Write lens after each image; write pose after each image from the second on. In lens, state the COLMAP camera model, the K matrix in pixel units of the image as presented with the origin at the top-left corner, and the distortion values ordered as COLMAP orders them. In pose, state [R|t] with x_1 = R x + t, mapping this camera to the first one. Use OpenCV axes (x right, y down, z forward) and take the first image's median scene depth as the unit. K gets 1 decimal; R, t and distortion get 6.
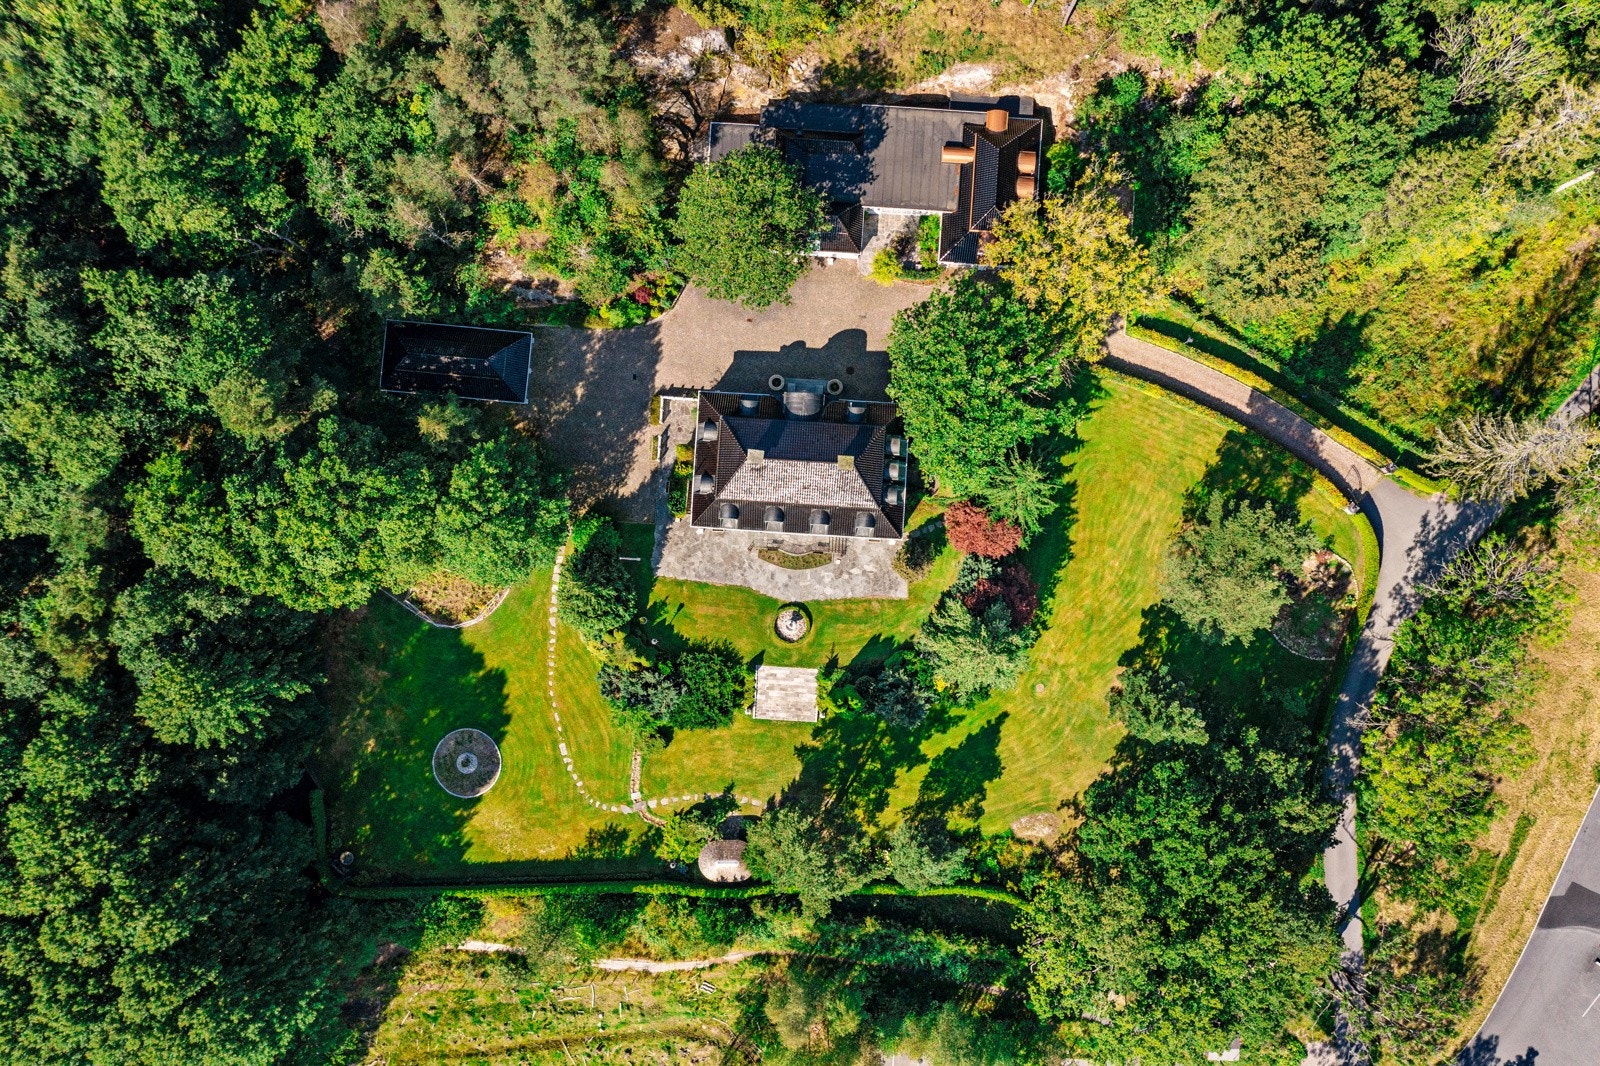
lens RADIAL K [[1257.5, 0, 805.6], [0, 1257.5, 539.6], [0, 0, 1]] dist [-0.003230, 0.022792]
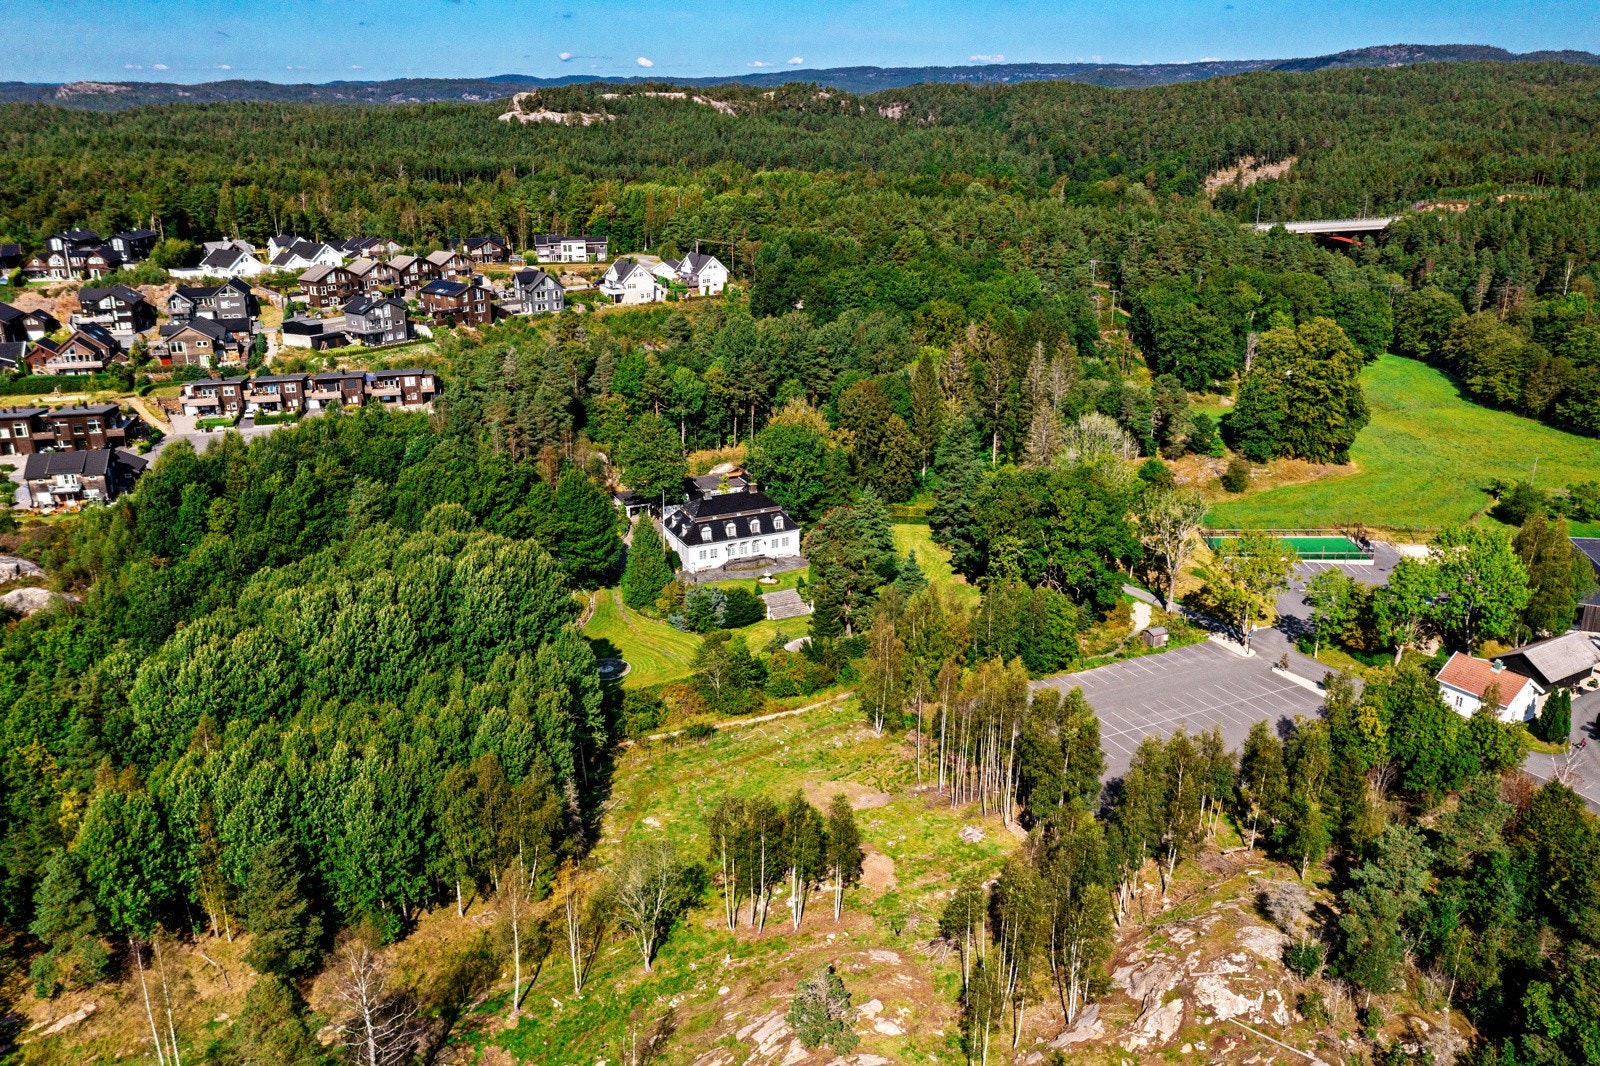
lens RADIAL K [[1257.5, 0, 798.7], [0, 1257.5, 529.4], [0, 0, 1]] dist [-0.003230, 0.022792]
pose [[0.881954, -0.149551, 0.446981, -0.678786], [0.470921, 0.319361, -0.822339, 1.374772], [-0.019767, 0.935758, 0.352088, 0.360064]]
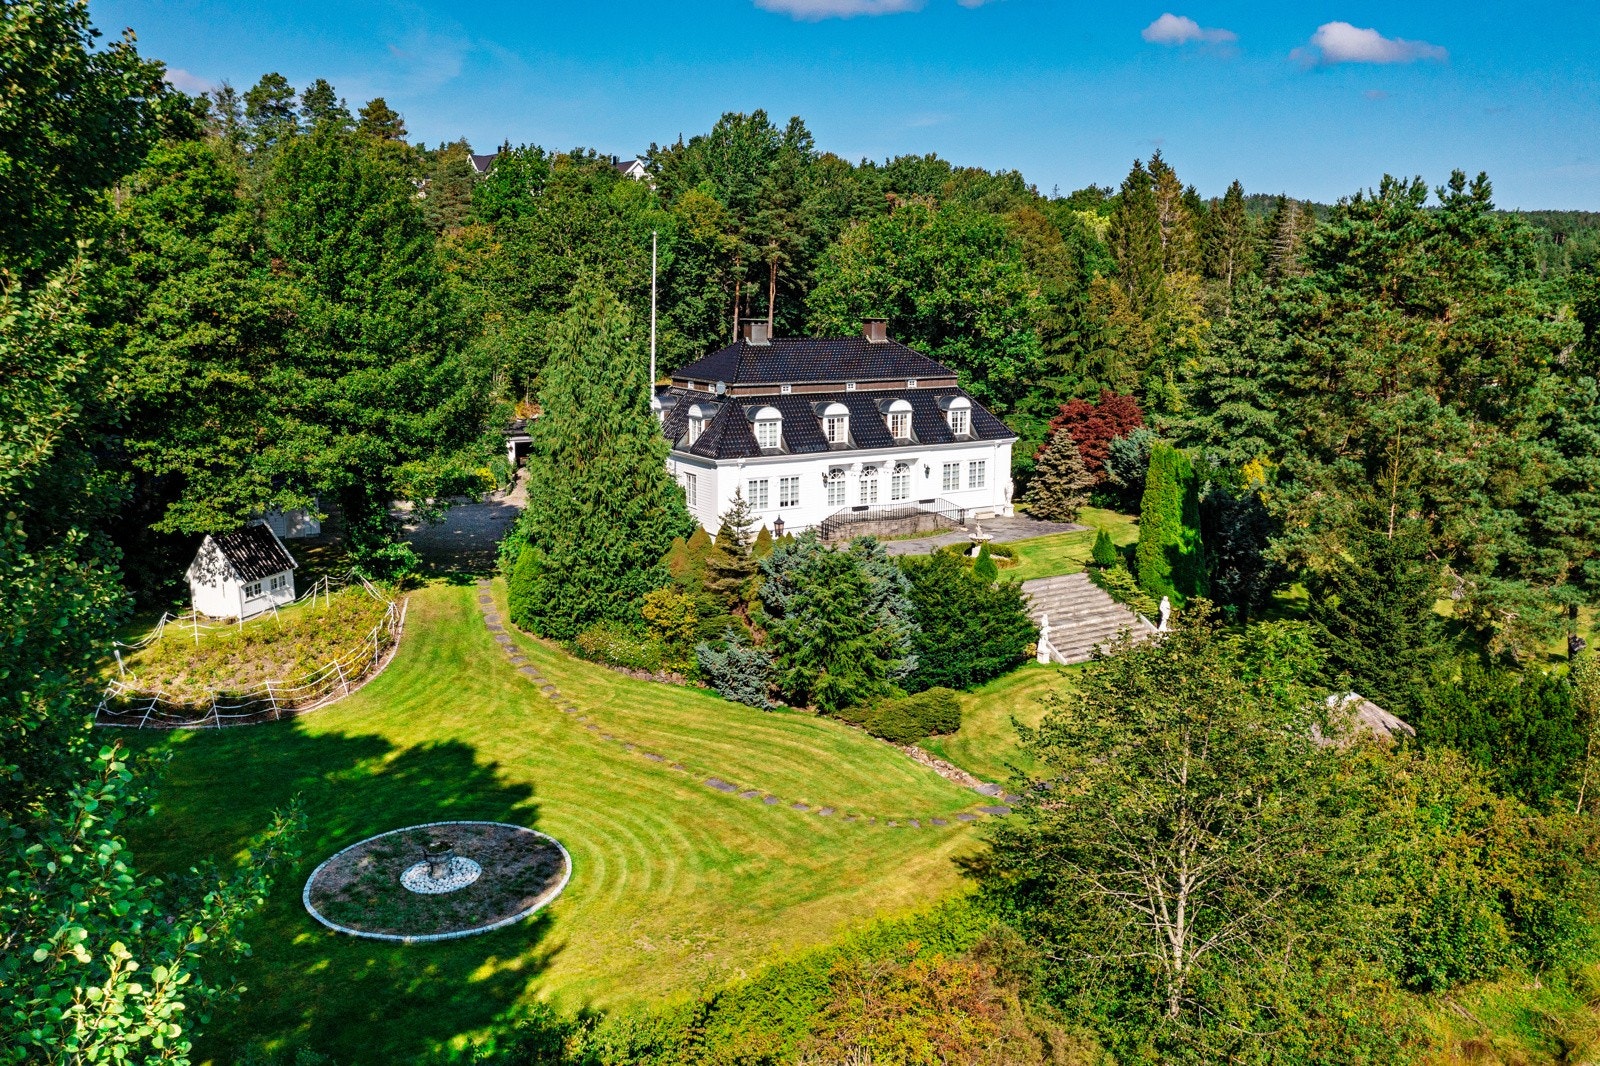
lens RADIAL K [[1257.5, 0, 798.1], [0, 1257.5, 534.0], [0, 0, 1]] dist [-0.003230, 0.022792]
pose [[0.822038, -0.097482, 0.561026, -0.348277], [0.568401, 0.199736, -0.798139, 0.420699], [-0.034252, 0.974989, 0.219599, 0.866923]]
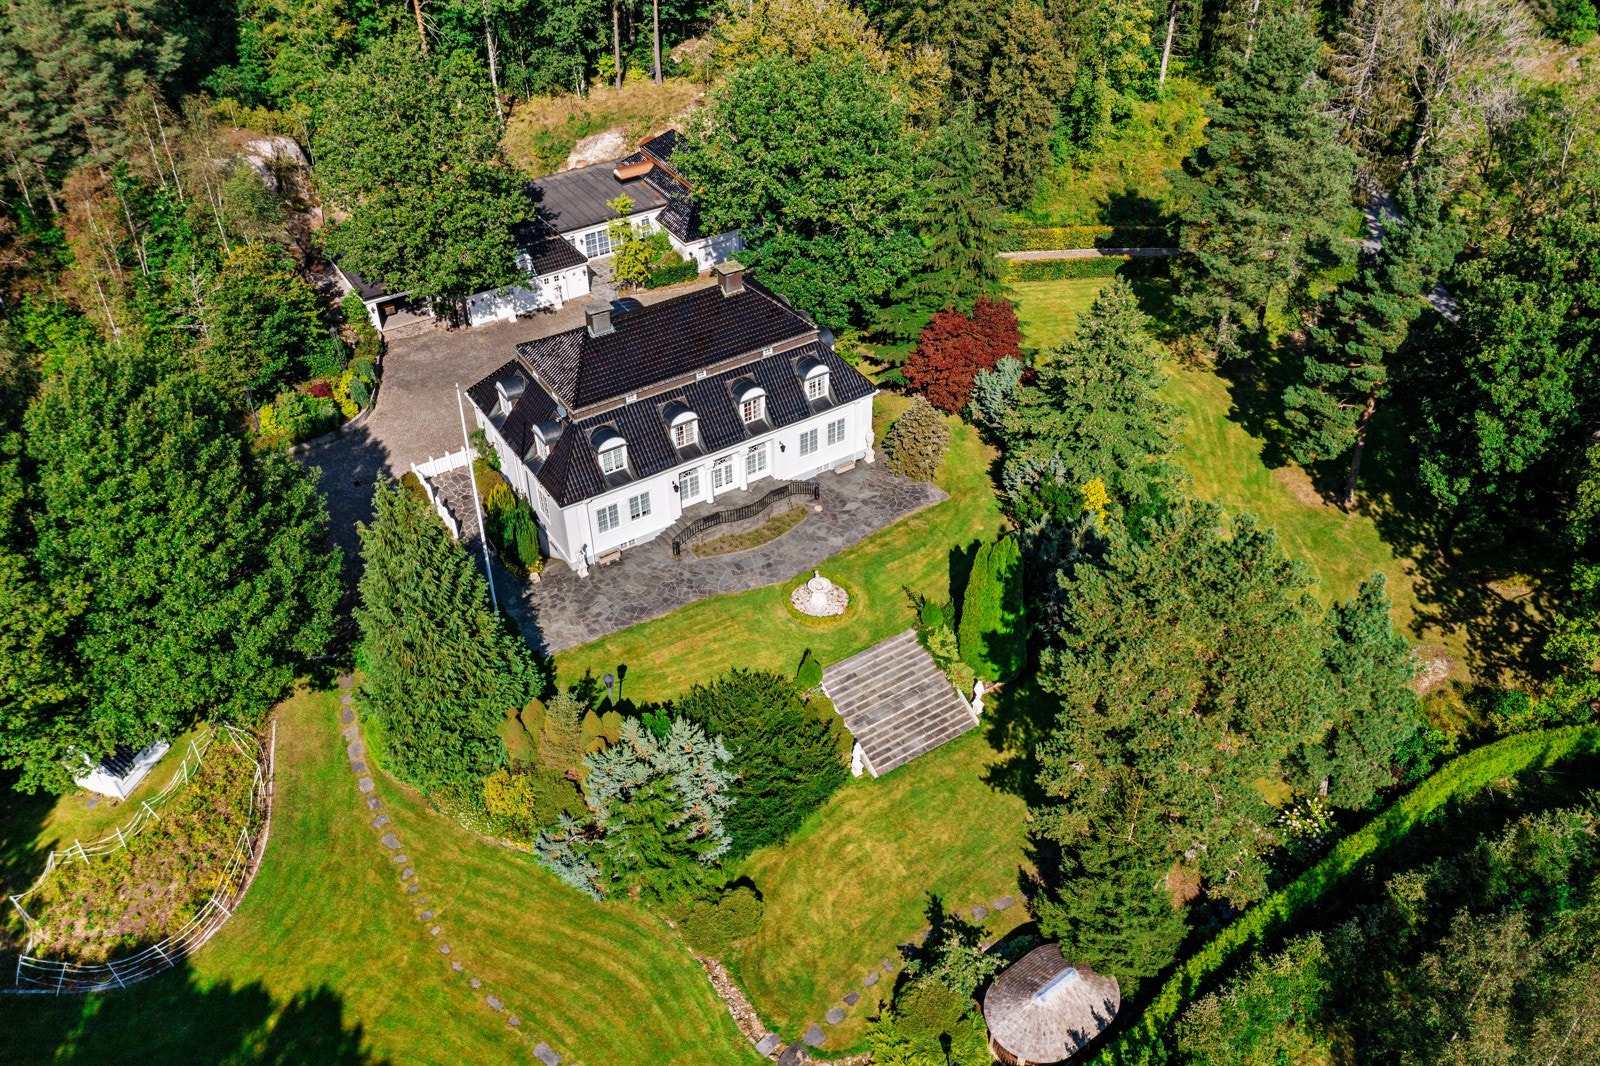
lens RADIAL K [[1257.5, 0, 794.6], [0, 1257.5, 529.5], [0, 0, 1]] dist [-0.003230, 0.022792]
pose [[0.809908, -0.370105, 0.455050, -0.246107], [0.586167, 0.538972, -0.604911, 0.360580], [-0.021379, 0.756658, 0.653462, 0.619113]]
